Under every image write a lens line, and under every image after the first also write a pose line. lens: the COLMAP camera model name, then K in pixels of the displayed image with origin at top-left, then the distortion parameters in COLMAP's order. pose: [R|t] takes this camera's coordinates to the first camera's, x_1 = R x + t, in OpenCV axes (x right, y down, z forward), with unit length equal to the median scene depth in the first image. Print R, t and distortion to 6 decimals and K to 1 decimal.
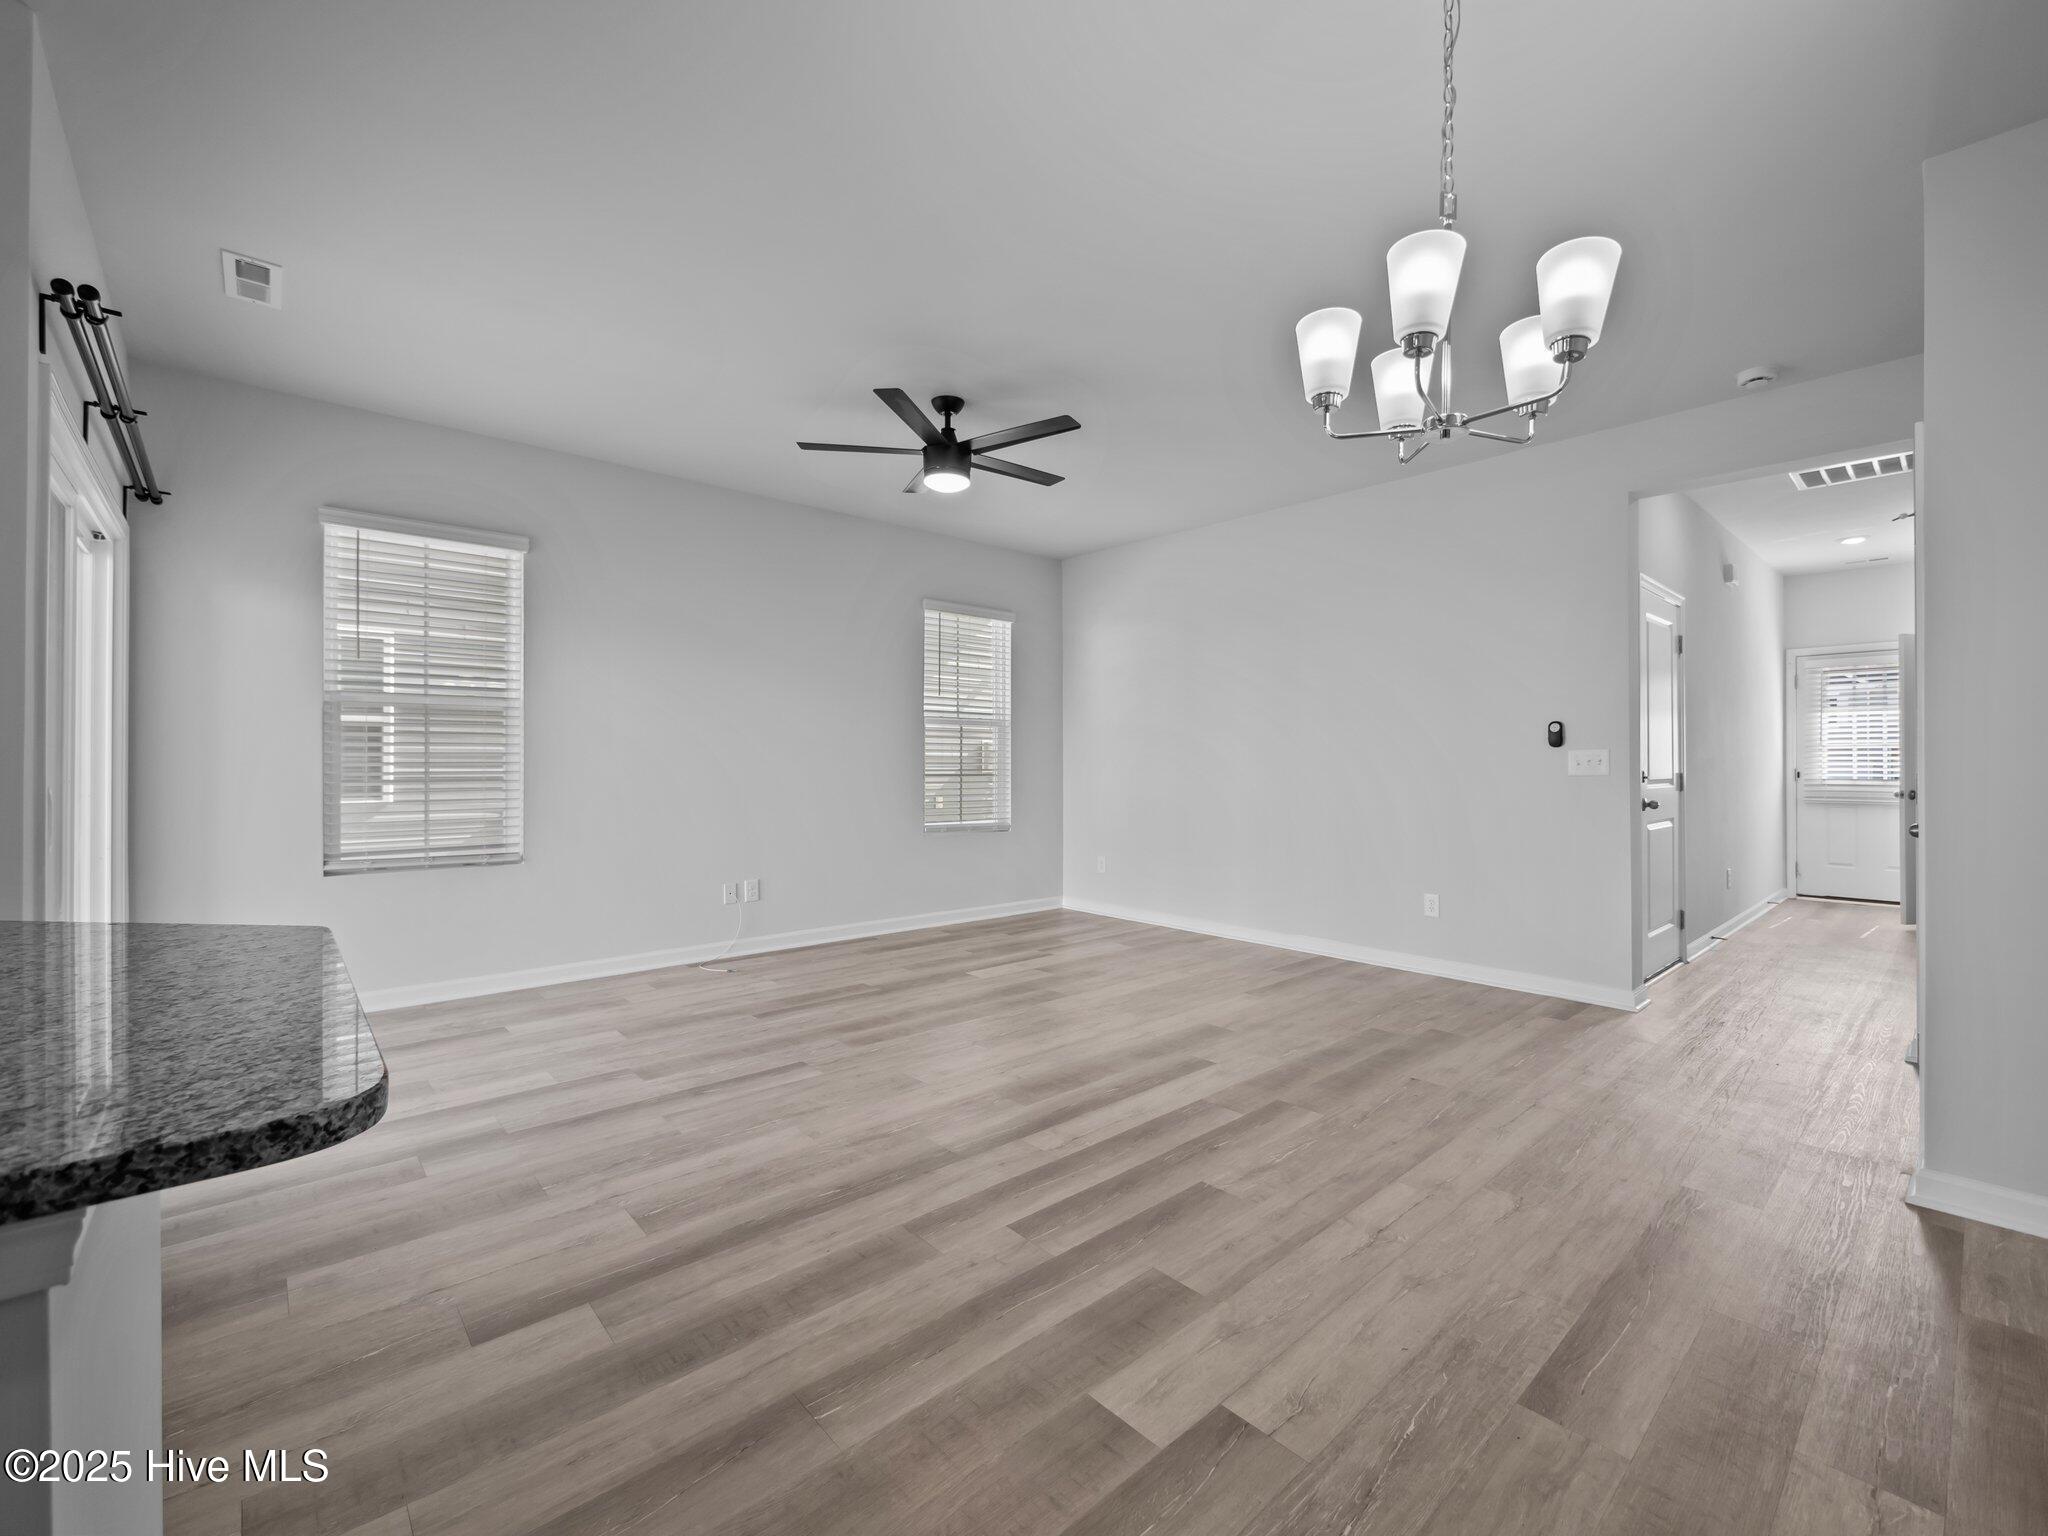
lens RADIAL K [[872.3, 0, 1029.0], [0, 872.3, 766.2], [0, 0, 1]] dist [-0.003895, 0.000165]
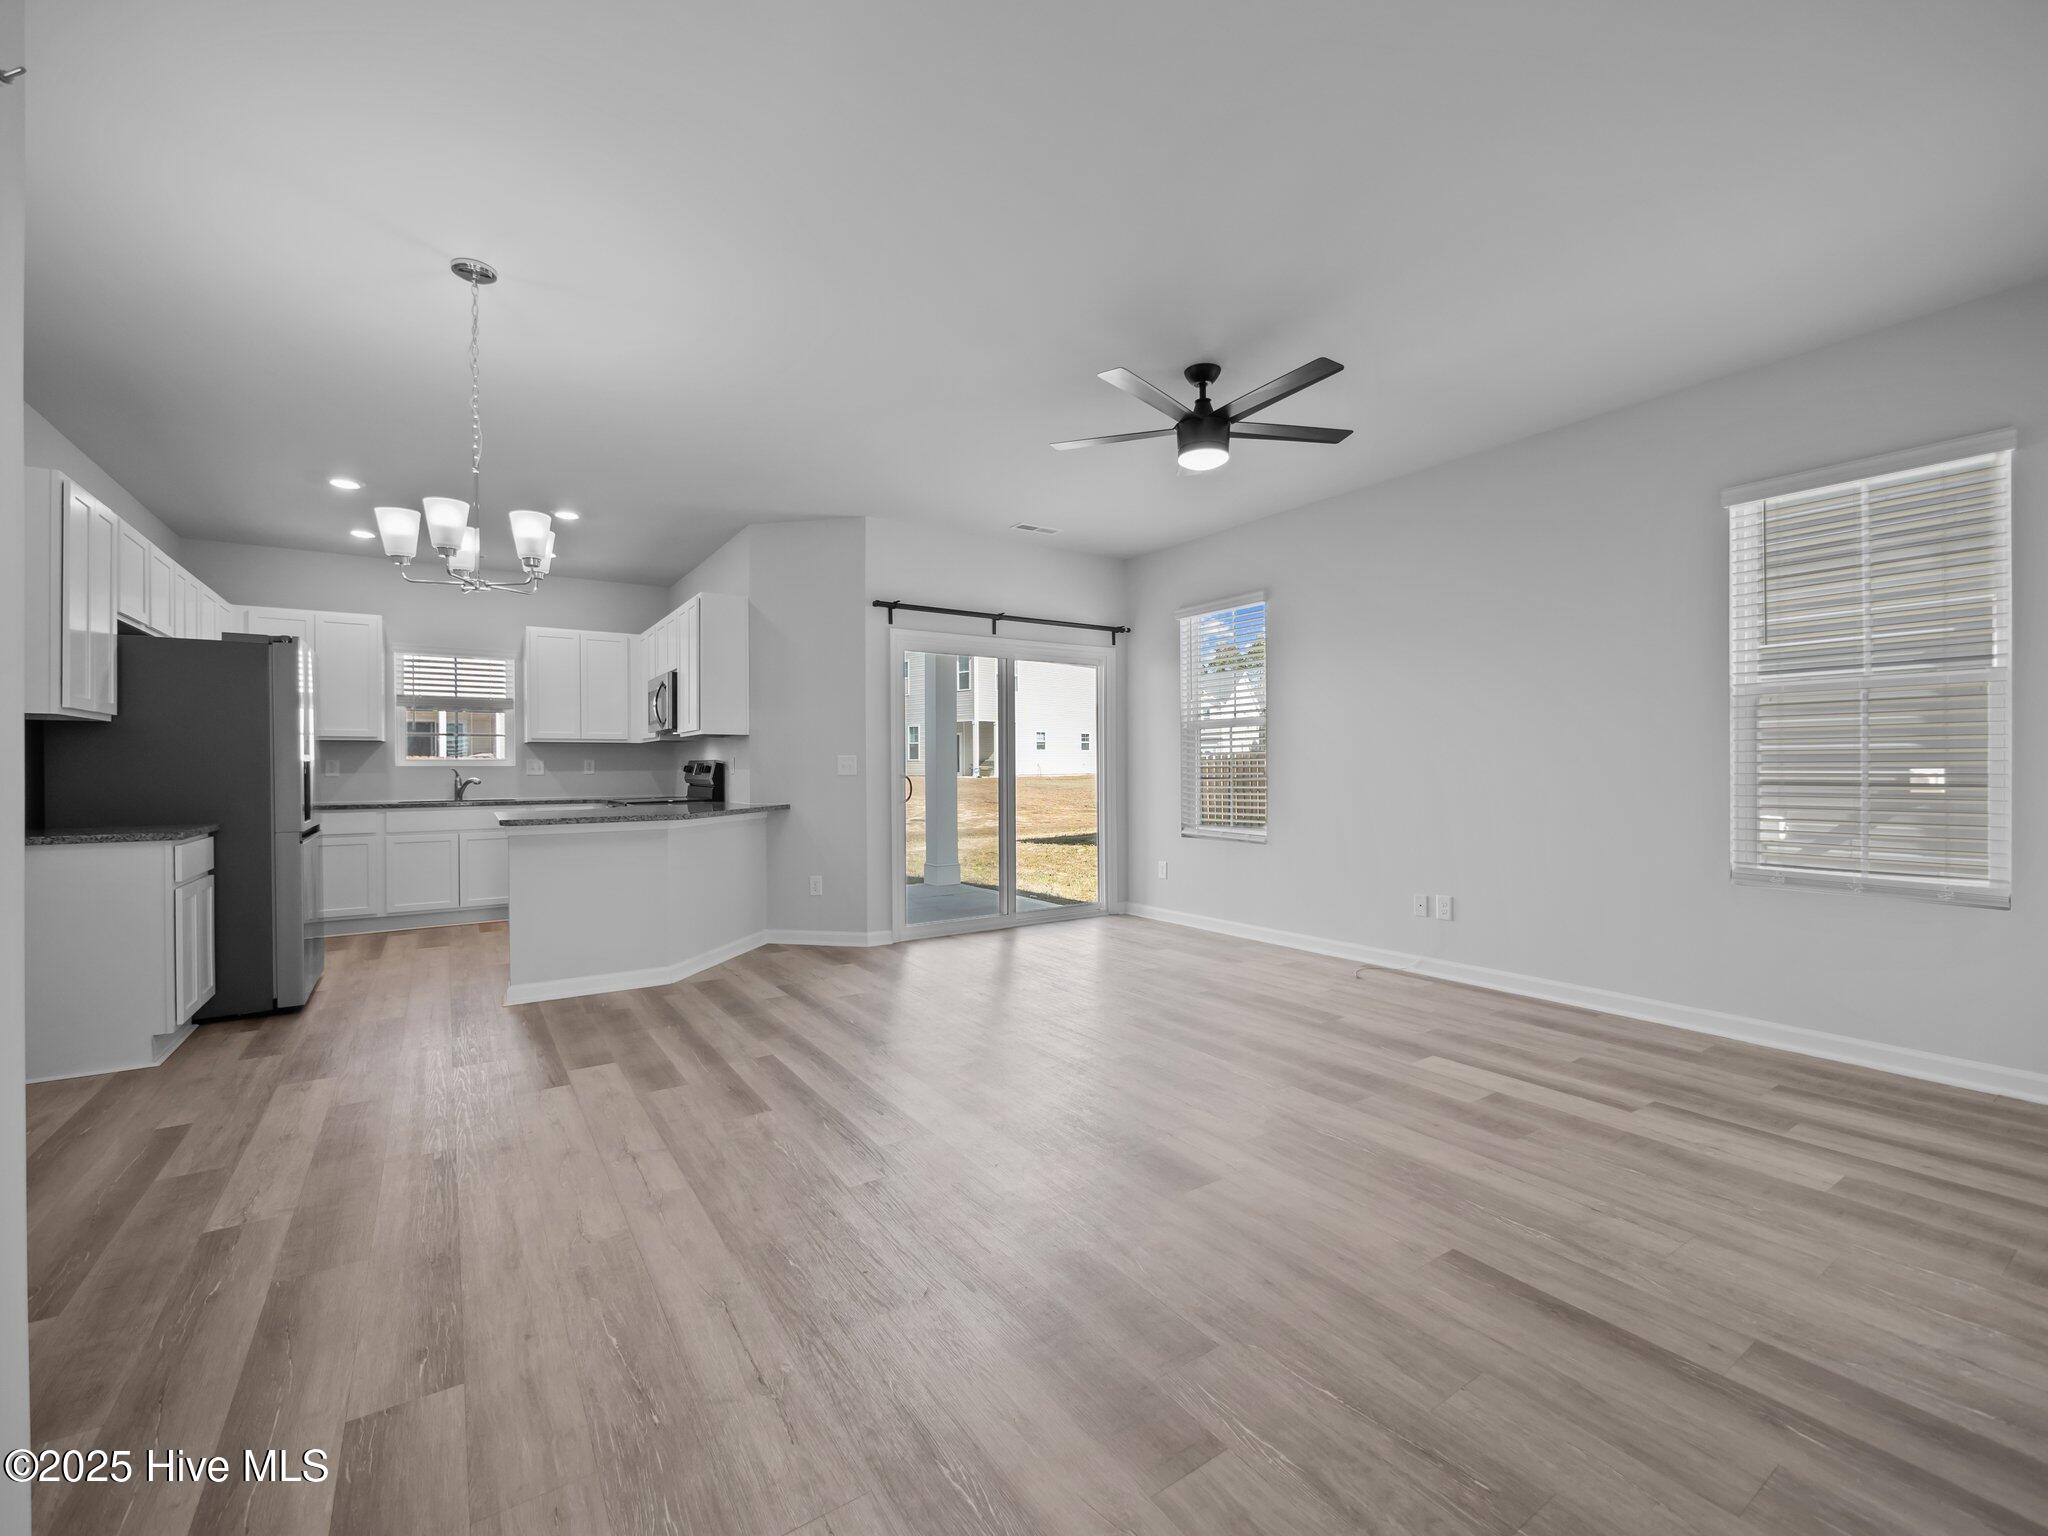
lens RADIAL K [[872.3, 0, 1026.0], [0, 872.3, 771.4], [0, 0, 1]] dist [-0.003895, 0.000165]
pose [[-0.144291, 0.002619, -0.989532, 1.383173], [0.002123, 0.999995, 0.002337, 0.000886], [0.989533, -0.001764, -0.144295, 1.563968]]
